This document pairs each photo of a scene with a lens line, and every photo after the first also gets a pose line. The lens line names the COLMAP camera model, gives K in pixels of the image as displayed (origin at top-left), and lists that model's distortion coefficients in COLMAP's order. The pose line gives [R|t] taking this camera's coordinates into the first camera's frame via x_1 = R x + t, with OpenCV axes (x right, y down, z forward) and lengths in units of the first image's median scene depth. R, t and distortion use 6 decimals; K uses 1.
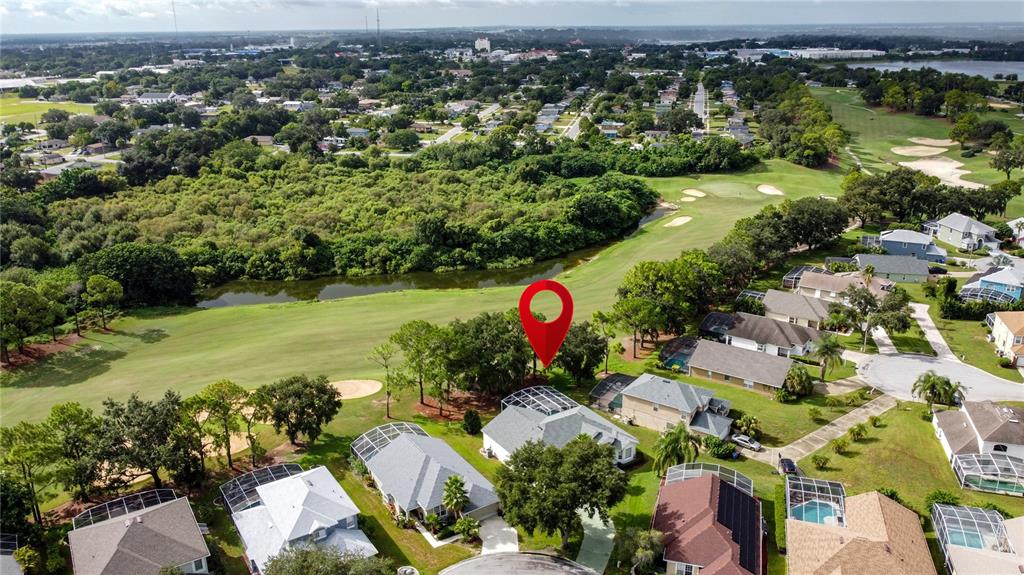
lens RADIAL K [[765.6, 0, 512.0], [0, 765.6, 287.5], [0, 0, 1]] dist [-0.014755, -0.006719]
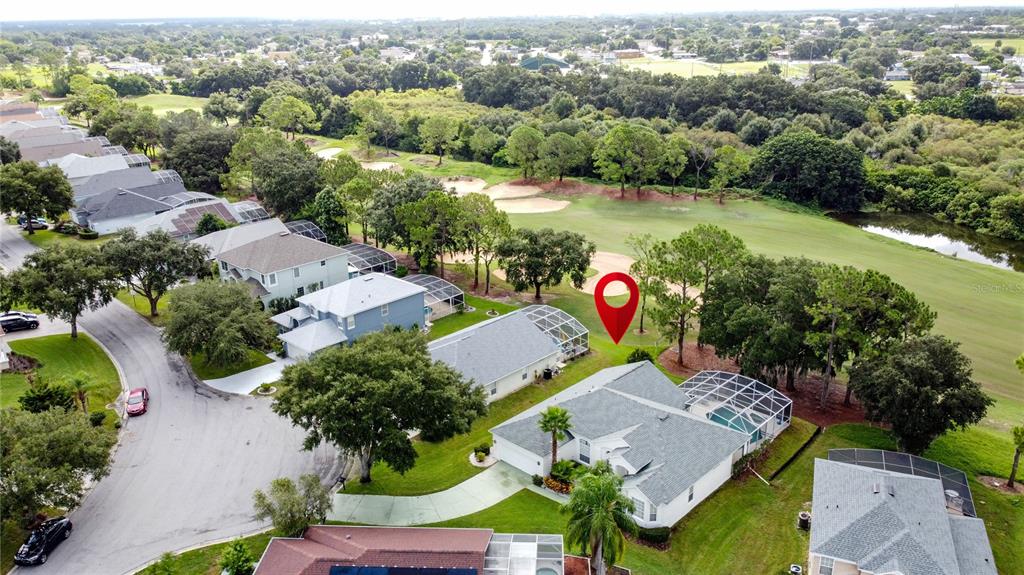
lens RADIAL K [[765.6, 0, 512.0], [0, 765.6, 287.5], [0, 0, 1]] dist [-0.014755, -0.006719]
pose [[0.217367, 0.330015, -0.918609, 0.288514], [-0.292839, 0.919807, 0.261152, -0.019021], [0.931127, 0.212238, 0.296577, 0.368344]]
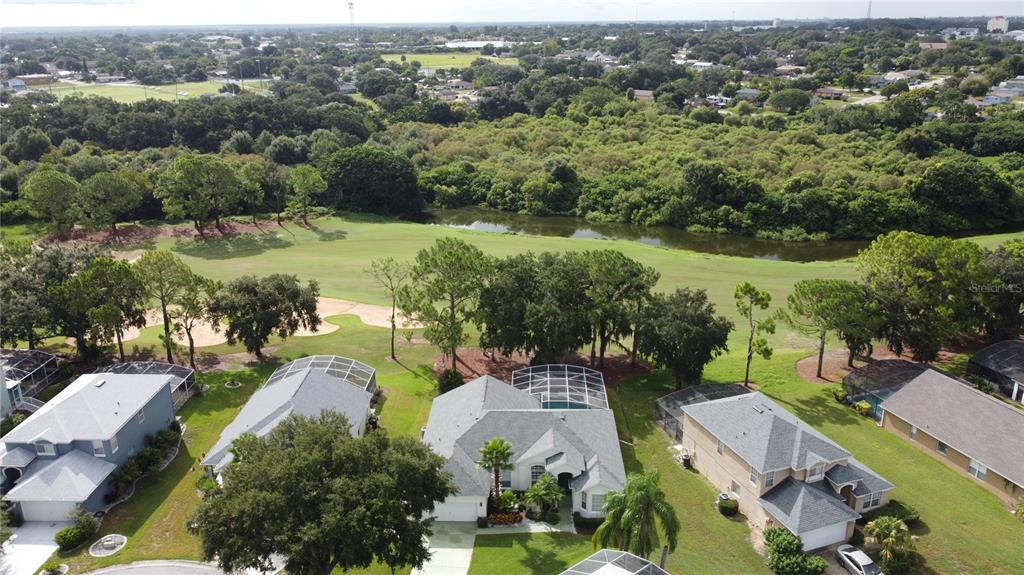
lens RADIAL K [[765.6, 0, 512.0], [0, 765.6, 287.5], [0, 0, 1]] dist [-0.014755, -0.006719]
pose [[0.819917, 0.186248, -0.541339, 0.189349], [-0.179713, 0.981536, 0.065503, 0.018284], [0.543543, 0.043578, 0.838249, 0.247307]]
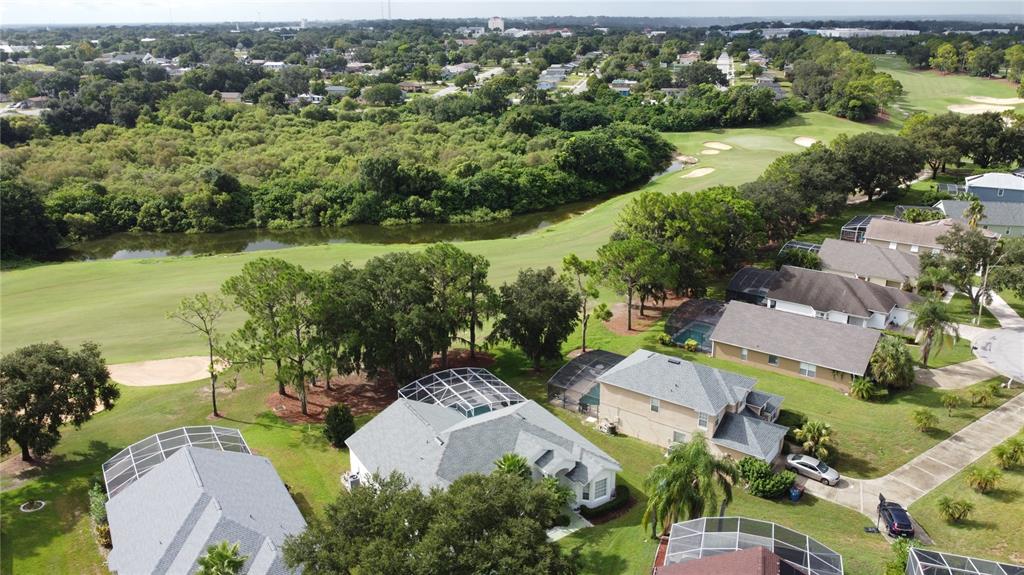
lens RADIAL K [[765.6, 0, 512.0], [0, 765.6, 287.5], [0, 0, 1]] dist [-0.014755, -0.006719]
pose [[0.999669, 0.010212, -0.023619, 0.050513], [-0.009995, 0.999907, 0.009313, 0.034343], [0.023712, -0.009074, 0.999678, 0.228590]]
